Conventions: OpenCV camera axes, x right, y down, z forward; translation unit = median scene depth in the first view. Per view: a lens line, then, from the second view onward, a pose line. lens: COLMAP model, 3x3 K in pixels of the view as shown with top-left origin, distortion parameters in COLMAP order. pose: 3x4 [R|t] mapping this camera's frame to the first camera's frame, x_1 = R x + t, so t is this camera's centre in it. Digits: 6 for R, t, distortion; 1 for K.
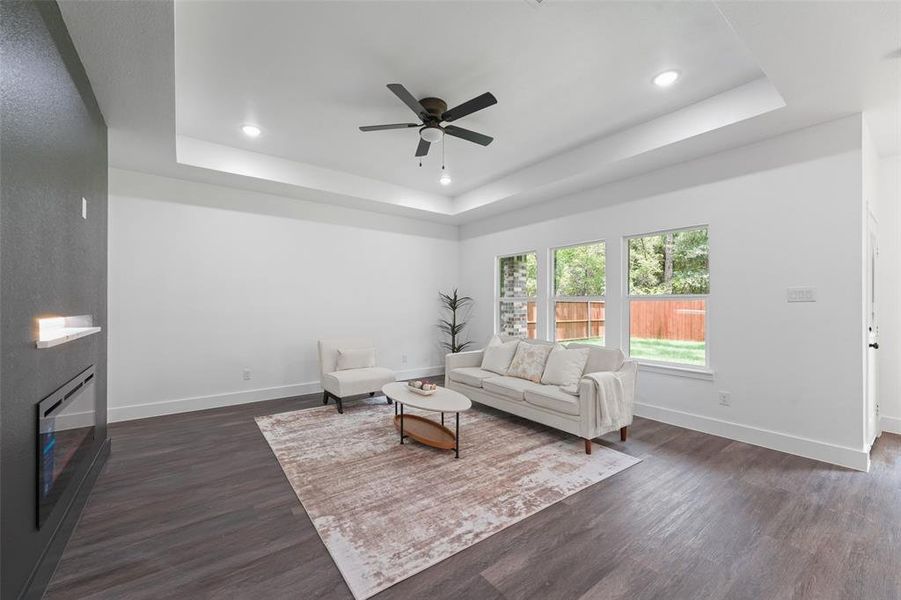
lens RADIAL K [[359.8, 0, 444.5], [0, 359.8, 304.1], [0, 0, 1]] dist [0.008277, -0.000069]
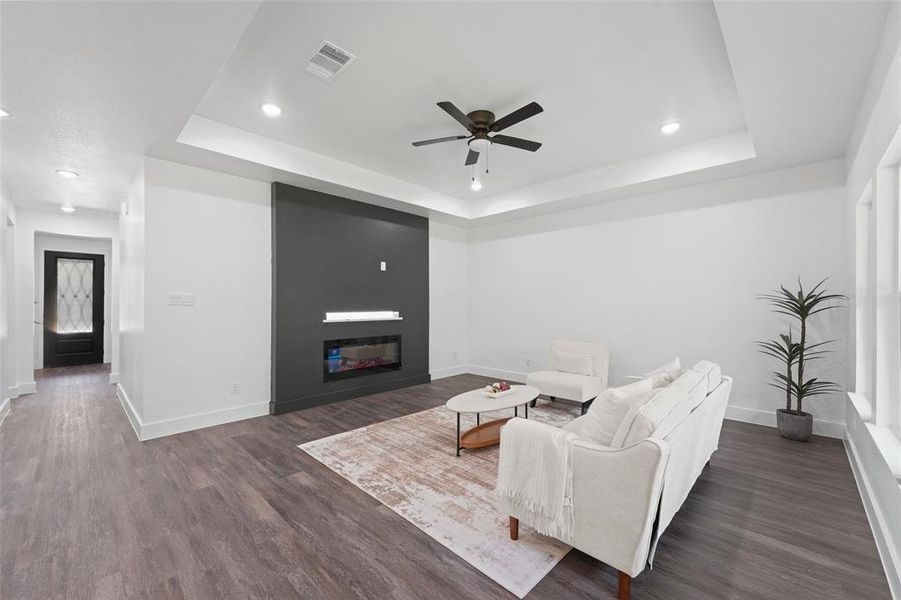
lens RADIAL K [[359.8, 0, 441.3], [0, 359.8, 301.9], [0, 0, 1]] dist [0.008277, -0.000069]
pose [[0.156953, -0.008716, -0.987568, 1.112505], [0.002075, 0.999962, -0.008496, -0.010065], [0.987604, -0.000716, 0.156965, 0.826880]]
